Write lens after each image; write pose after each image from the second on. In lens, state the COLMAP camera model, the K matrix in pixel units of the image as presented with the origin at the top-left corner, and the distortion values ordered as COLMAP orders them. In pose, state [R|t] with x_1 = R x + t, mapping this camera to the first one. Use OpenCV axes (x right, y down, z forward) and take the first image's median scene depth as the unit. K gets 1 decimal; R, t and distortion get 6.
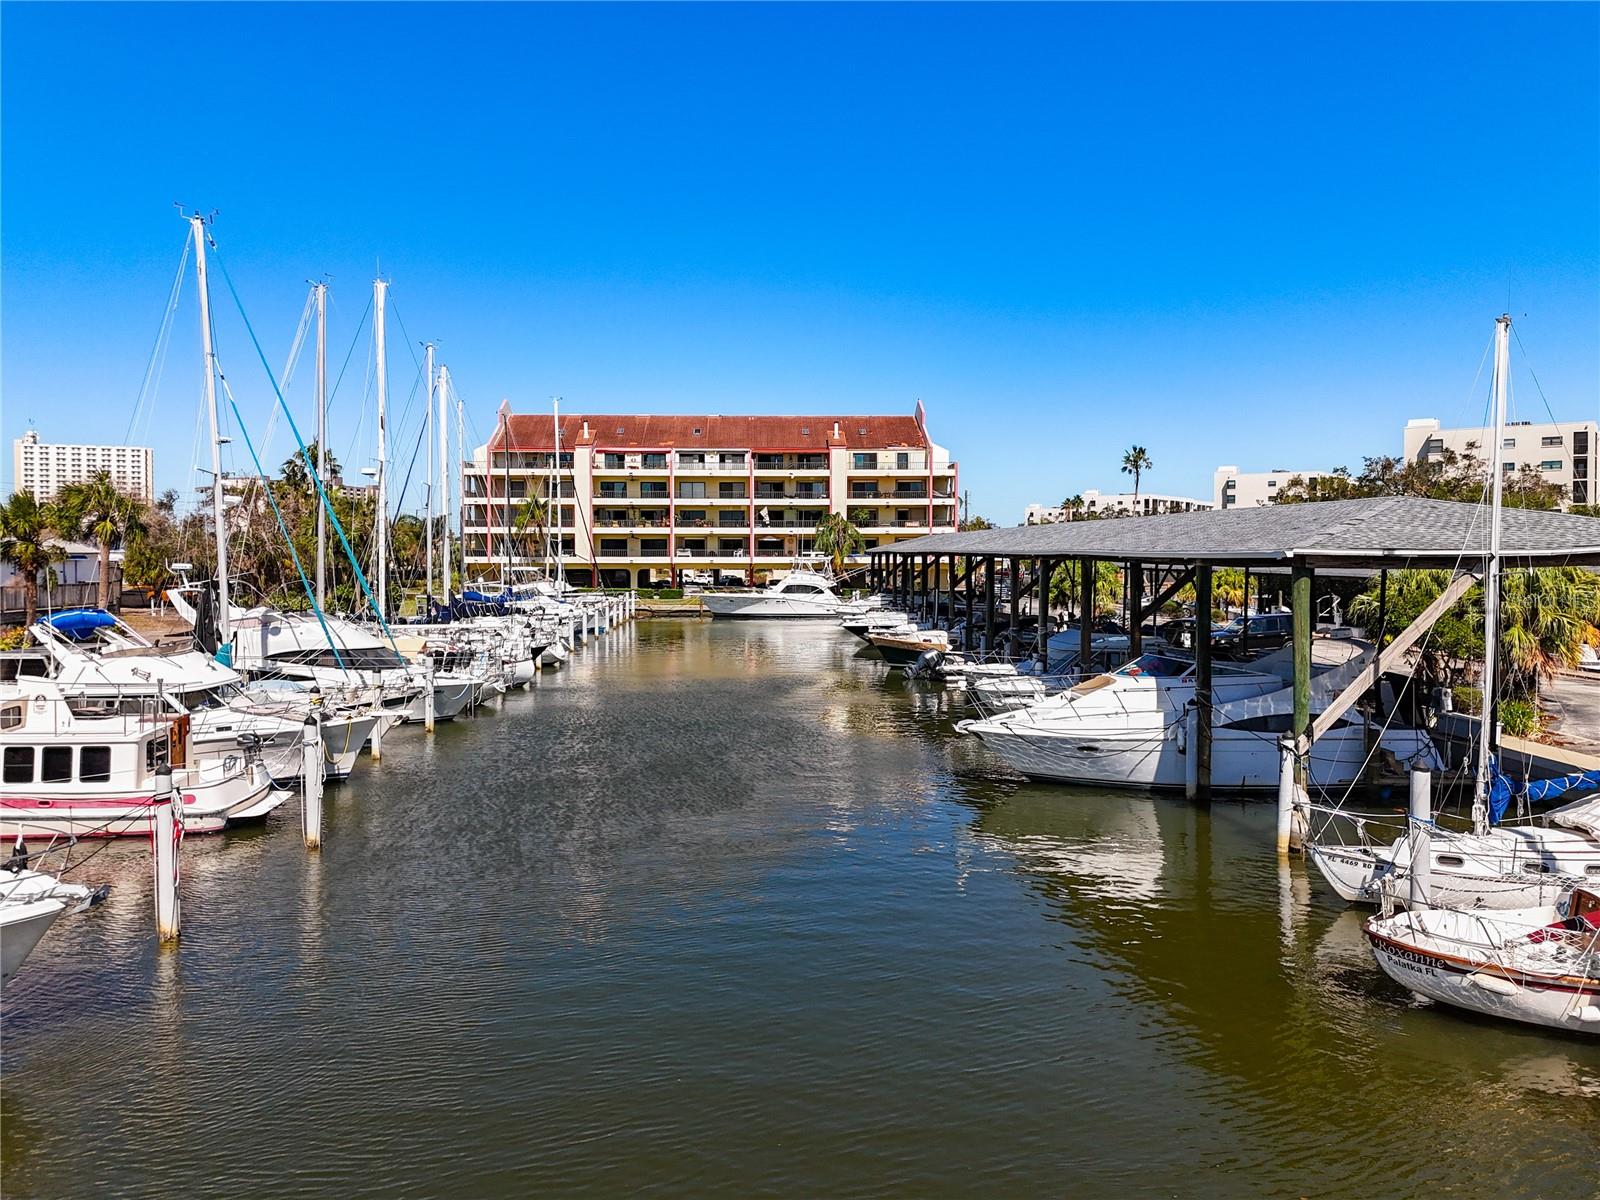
lens RADIAL K [[1211.5, 0, 794.7], [0, 1211.5, 551.8], [0, 0, 1]] dist [0.072980, -0.001432]
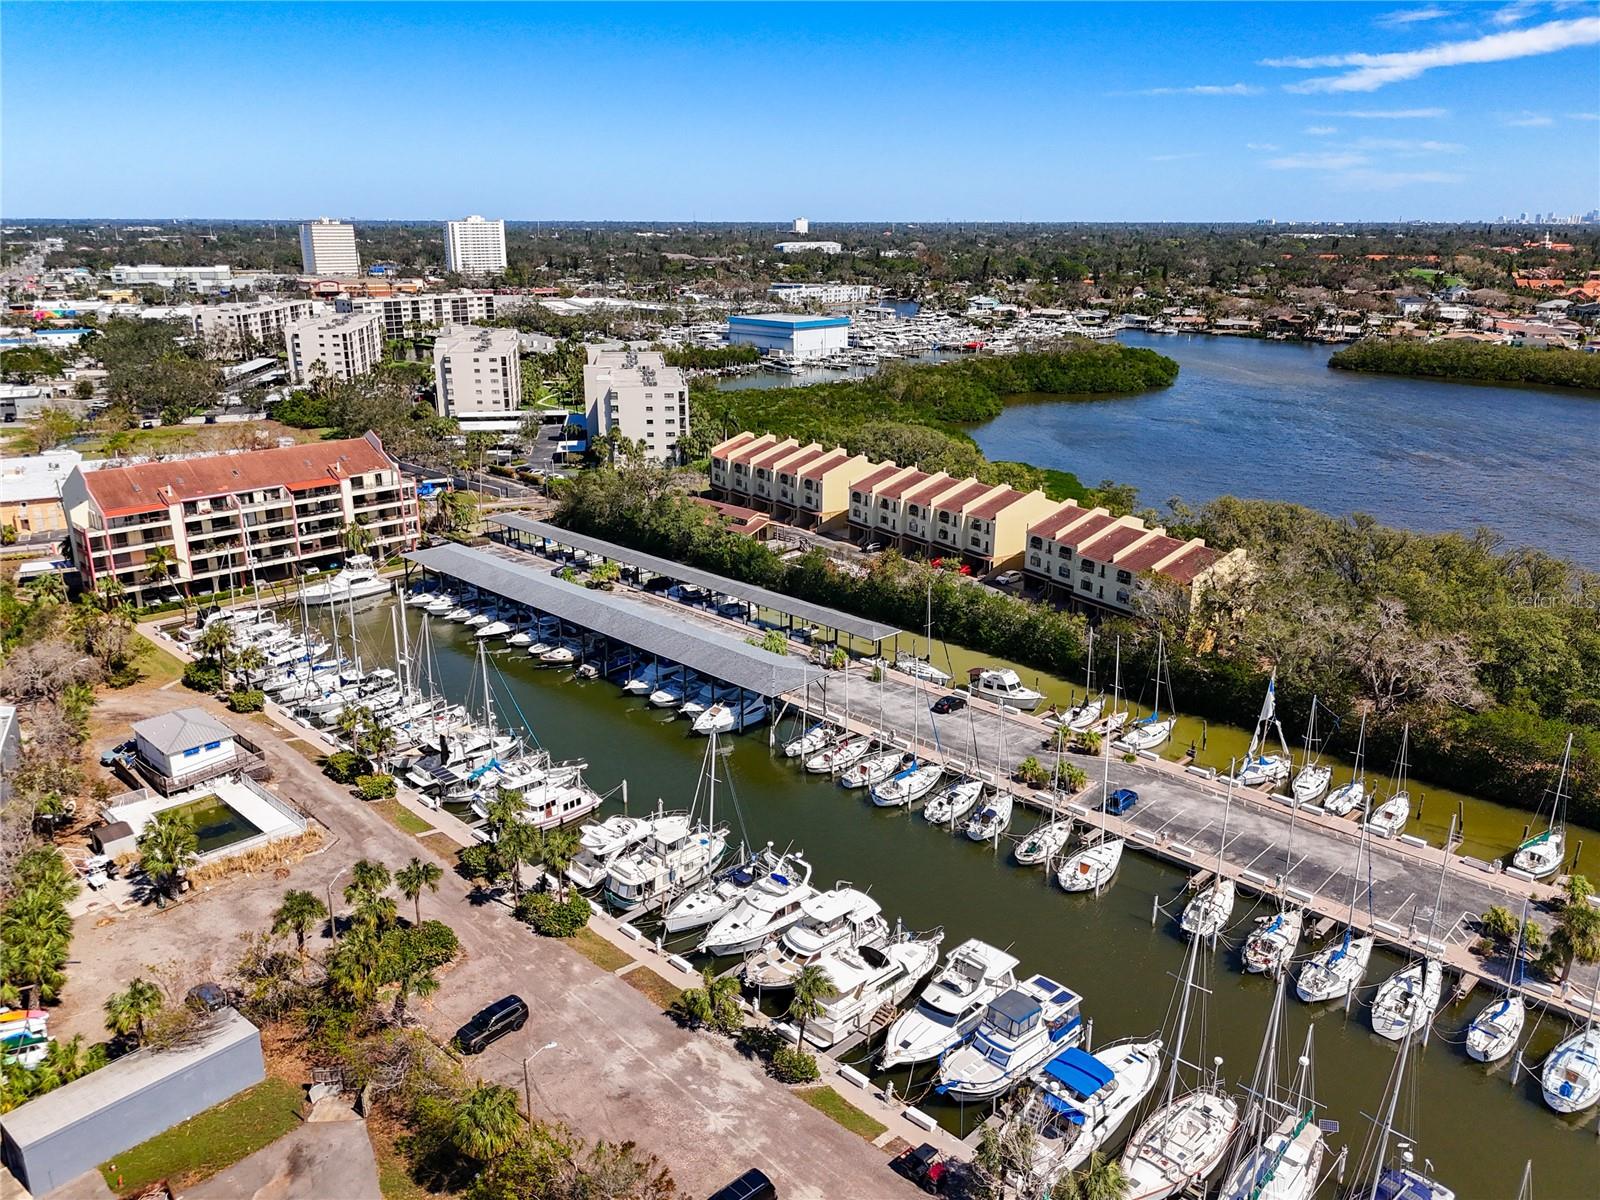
lens RADIAL K [[1181.2, 0, 800.0], [0, 1181.2, 600.0], [0, 0, 1]] dist [0.064502, -0.055693]
pose [[0.724517, -0.205489, 0.657912, -0.594719], [-0.003637, 0.953371, 0.301777, -0.411328], [-0.689247, -0.221036, 0.689987, -0.534490]]
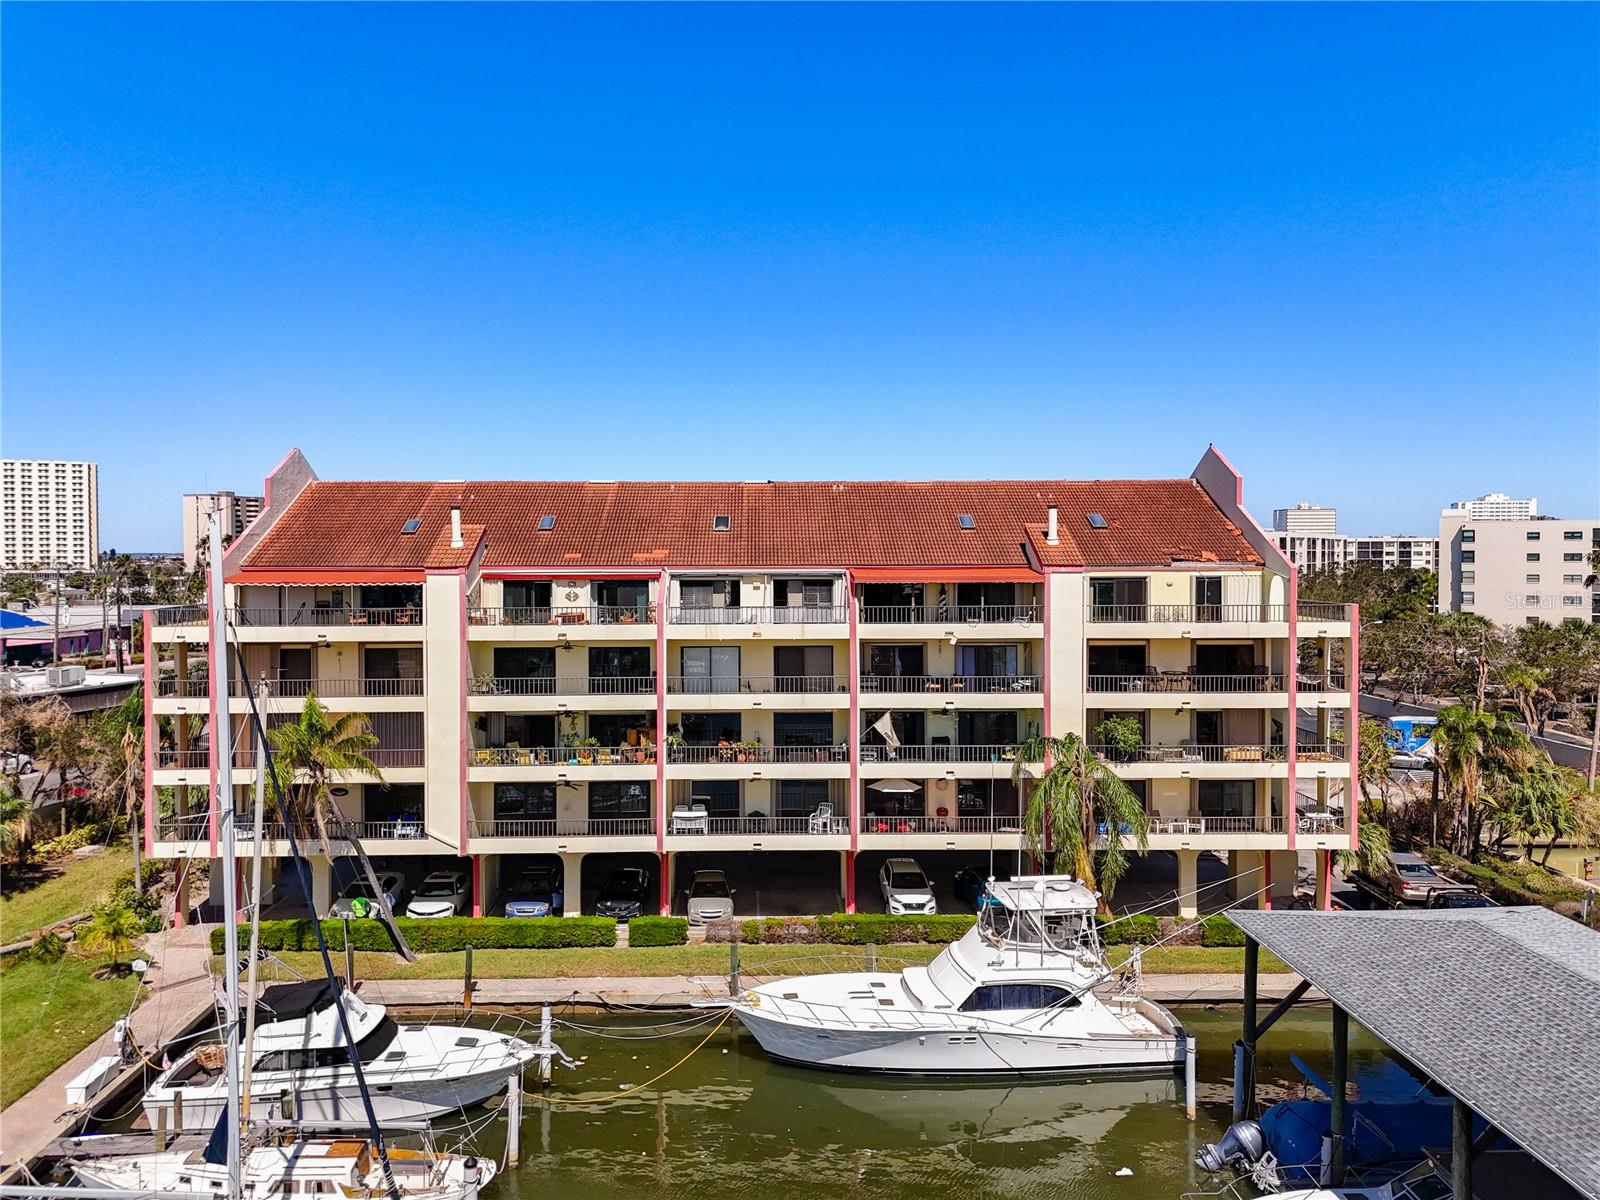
lens RADIAL K [[1196.3, 0, 776.9], [0, 1196.3, 574.7], [0, 0, 1]] dist [0.074156, -0.062831]
pose [[0.999836, 0.000522, -0.018127, -0.054300], [-0.000168, 0.999810, 0.019485, -0.092279], [0.018134, -0.019479, 0.999646, 0.588563]]
